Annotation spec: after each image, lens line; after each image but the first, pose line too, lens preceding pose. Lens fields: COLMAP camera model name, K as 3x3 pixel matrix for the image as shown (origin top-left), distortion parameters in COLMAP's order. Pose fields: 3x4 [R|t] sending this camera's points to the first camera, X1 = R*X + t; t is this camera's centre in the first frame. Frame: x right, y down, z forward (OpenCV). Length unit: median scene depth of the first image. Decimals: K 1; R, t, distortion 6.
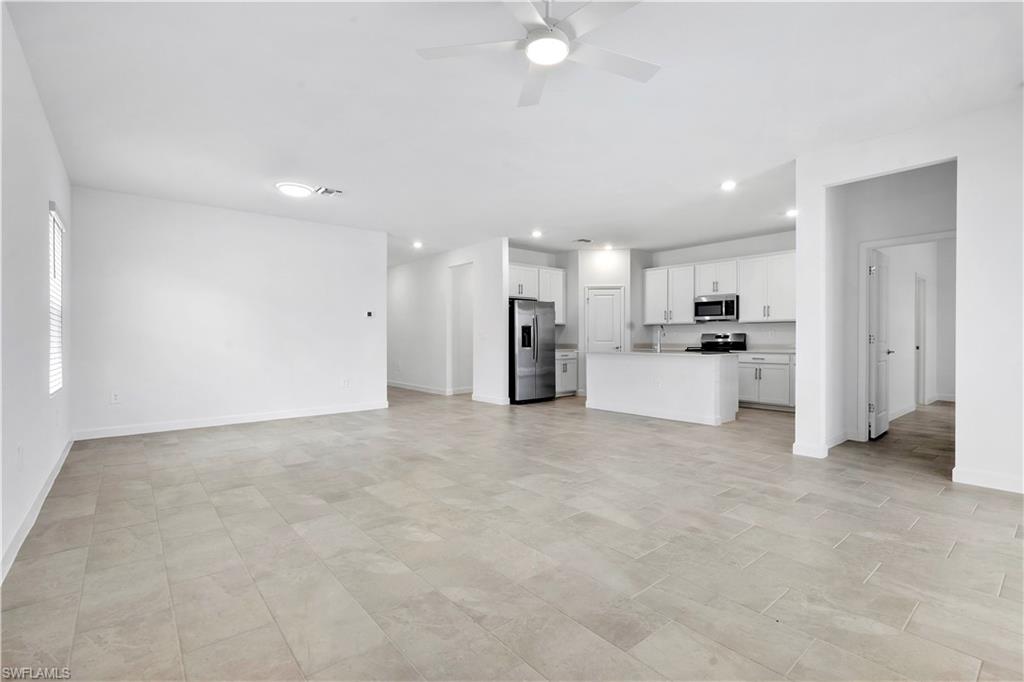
lens RADIAL K [[468.4, 0, 512.9], [0, 468.4, 338.0], [0, 0, 1]] dist [-0.004234, 0.000321]
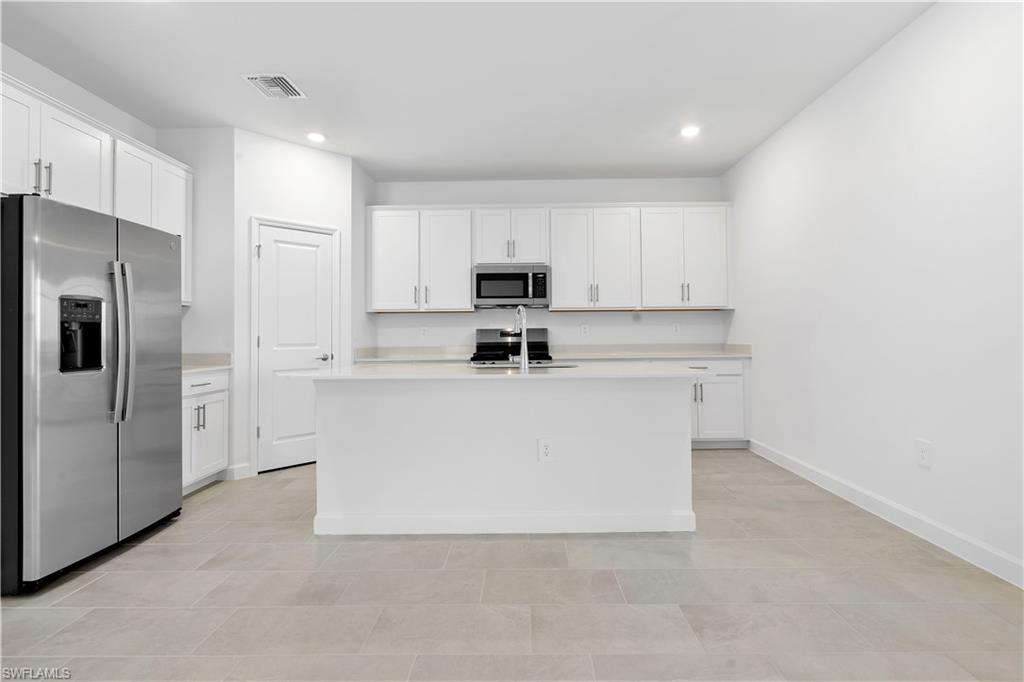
lens RADIAL K [[468.4, 0, 513.7], [0, 468.4, 336.0], [0, 0, 1]] dist [-0.004234, 0.000321]
pose [[0.613866, -0.005017, 0.789394, -0.034618], [0.013450, 0.999901, -0.004105, 0.002754], [-0.789295, 0.013138, 0.613873, 0.606491]]
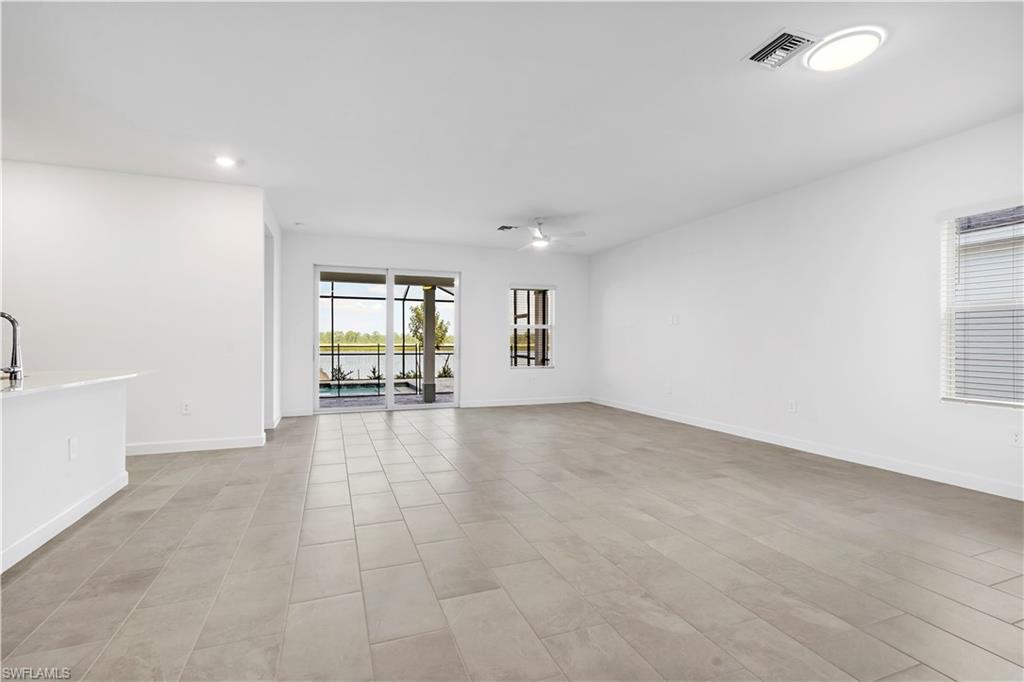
lens RADIAL K [[468.4, 0, 512.3], [0, 468.4, 337.9], [0, 0, 1]] dist [-0.004234, 0.000321]
pose [[-0.951304, 0.002090, 0.308248, -0.511193], [0.003927, 0.999978, 0.005340, -0.010742], [-0.308230, 0.006290, -0.951291, 1.884066]]
